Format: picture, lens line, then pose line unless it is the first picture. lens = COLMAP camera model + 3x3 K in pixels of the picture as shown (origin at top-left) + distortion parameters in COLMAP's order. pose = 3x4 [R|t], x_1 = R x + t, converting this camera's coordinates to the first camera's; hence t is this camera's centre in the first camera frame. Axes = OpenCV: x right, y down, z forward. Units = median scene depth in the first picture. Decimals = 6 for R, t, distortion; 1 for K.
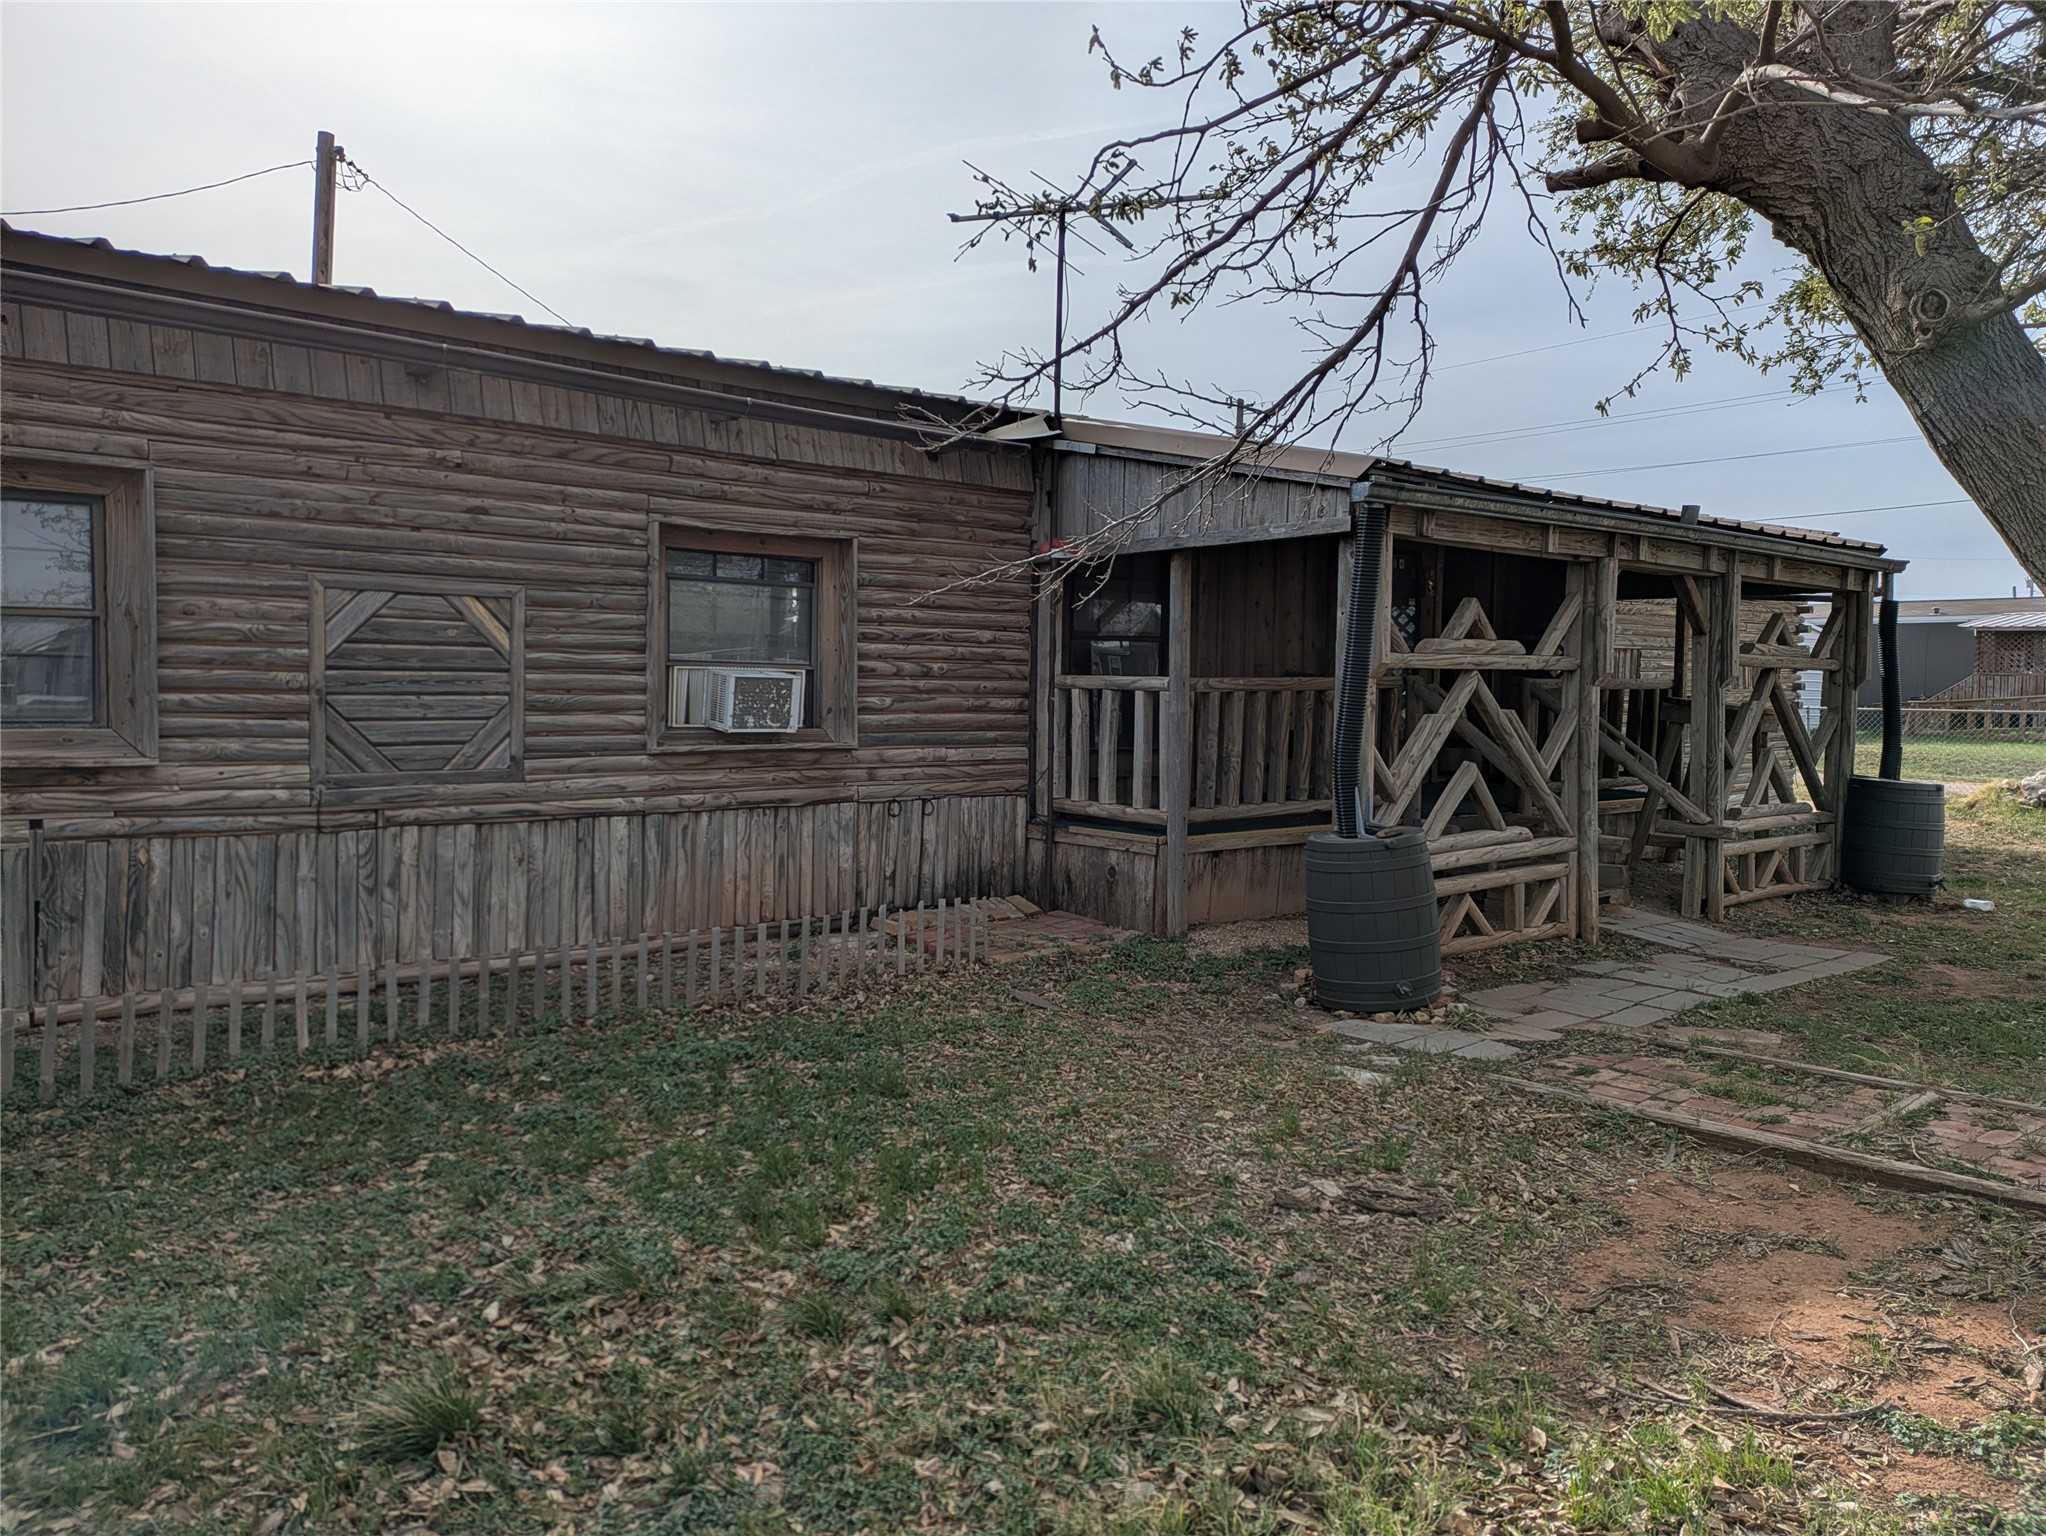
lens RADIAL K [[1468.7, 0, 1028.9], [0, 1468.7, 750.5], [0, 0, 1]] dist [0.041172, -0.006327]
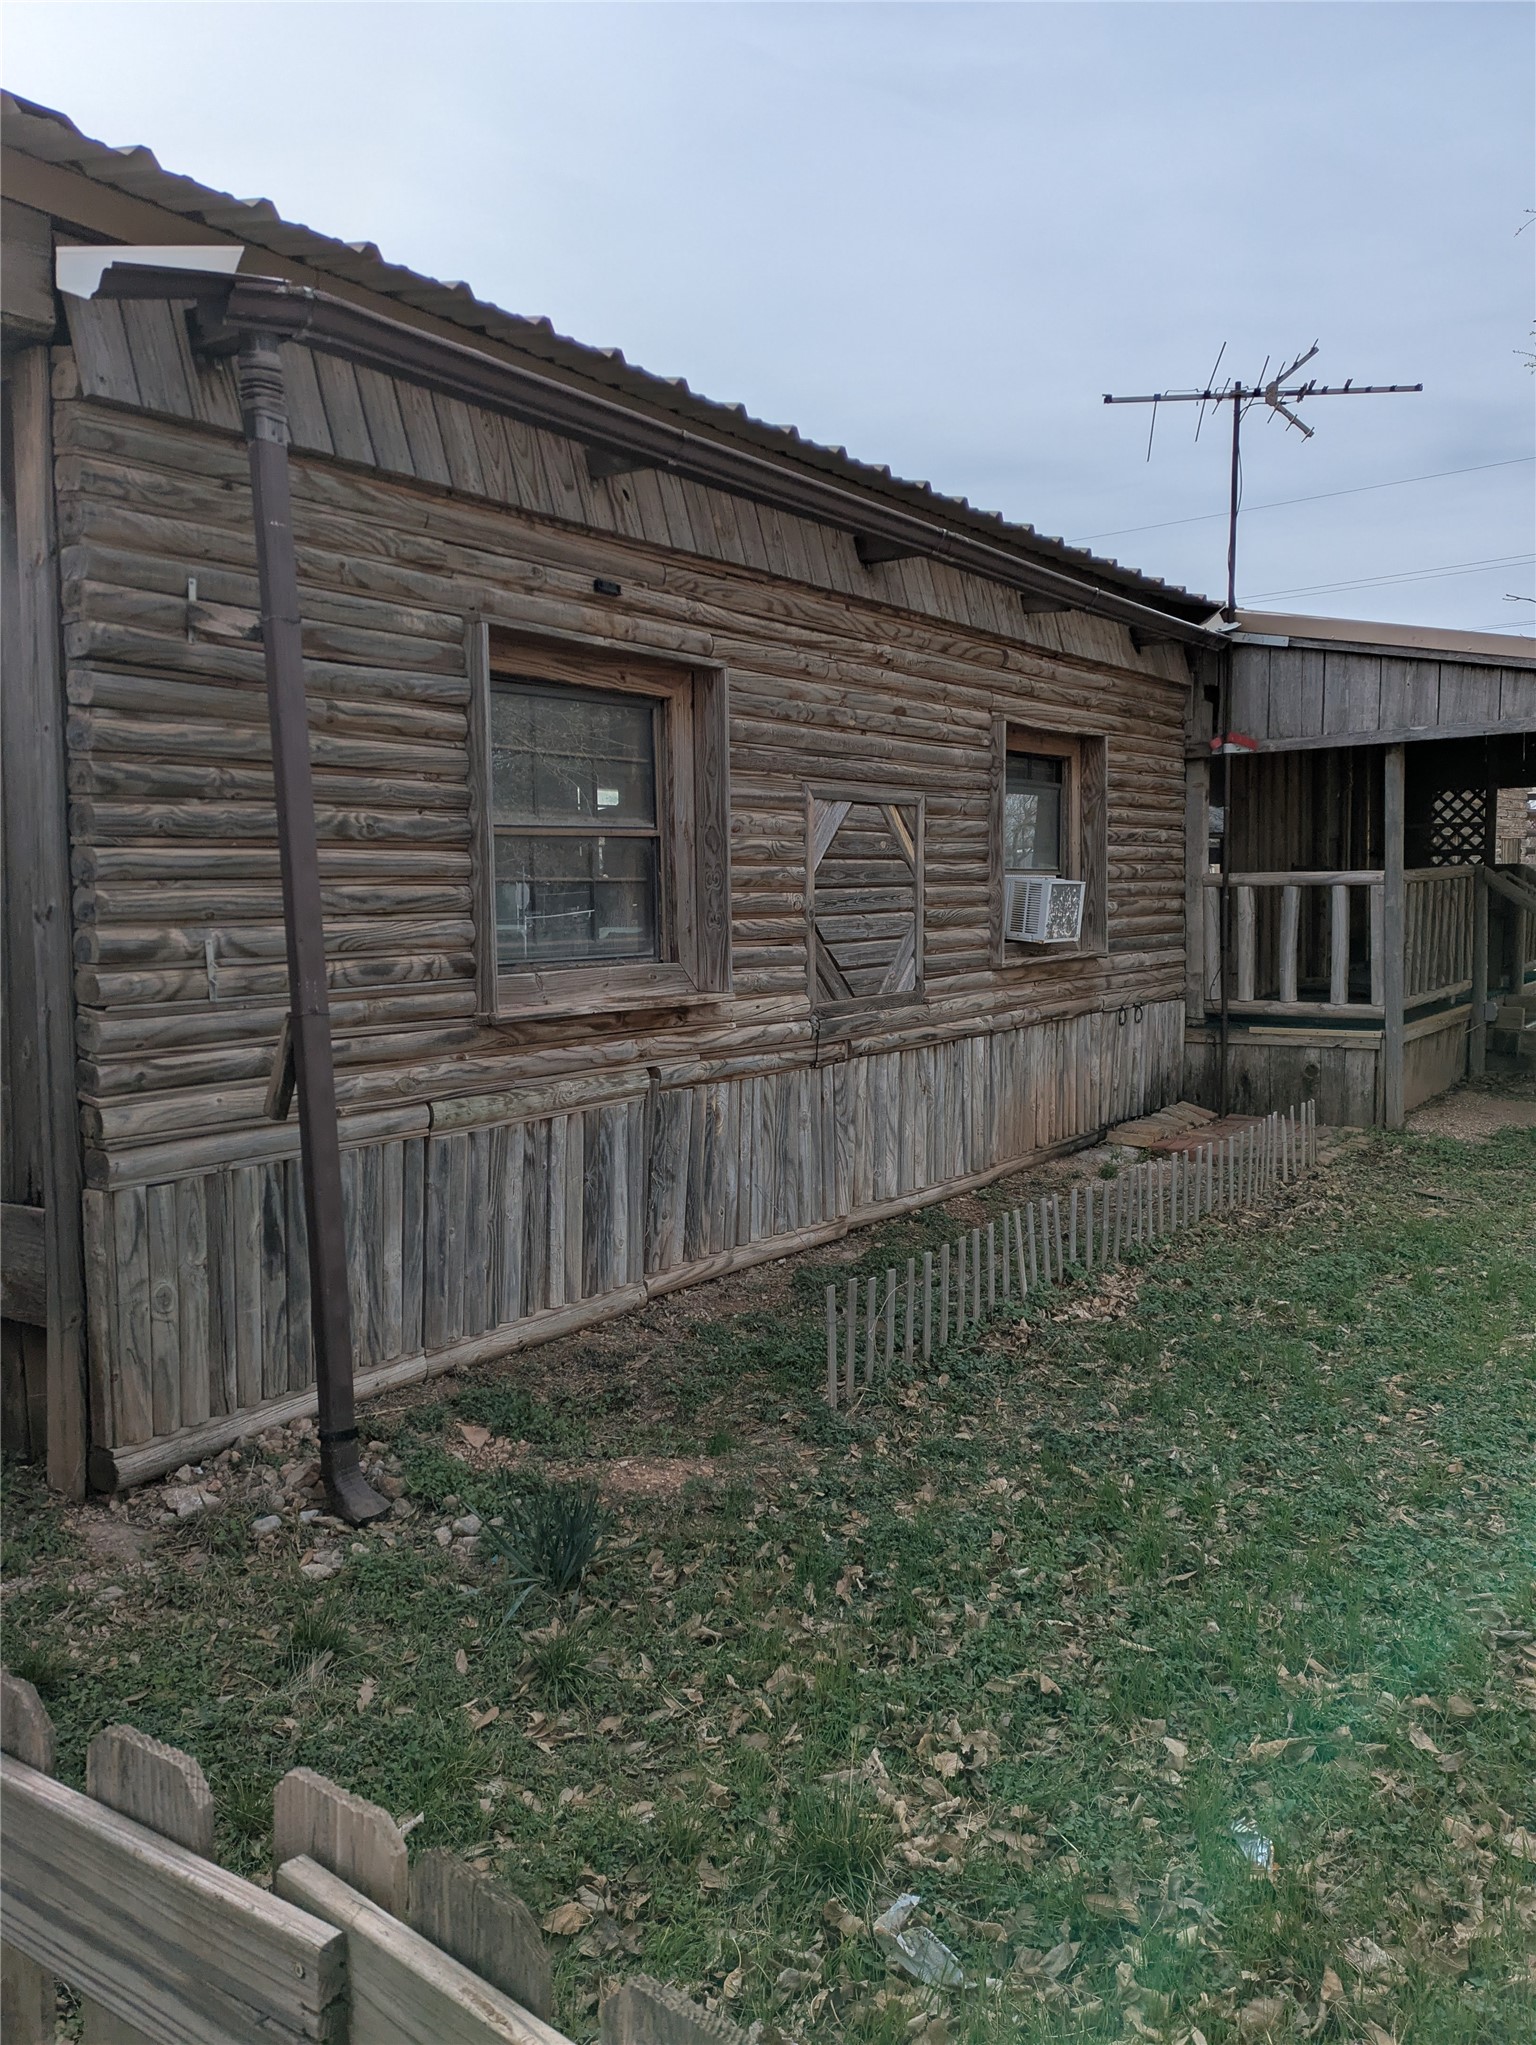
lens RADIAL K [[1603.4, 0, 768.4], [0, 1603.4, 983.1], [0, 0, 1]] dist [0.059145, -0.006821]
pose [[0.964776, -0.048496, 0.258562, -0.693256], [0.045500, 0.998810, 0.017562, -0.013931], [-0.259106, -0.005179, 0.965835, 0.052850]]
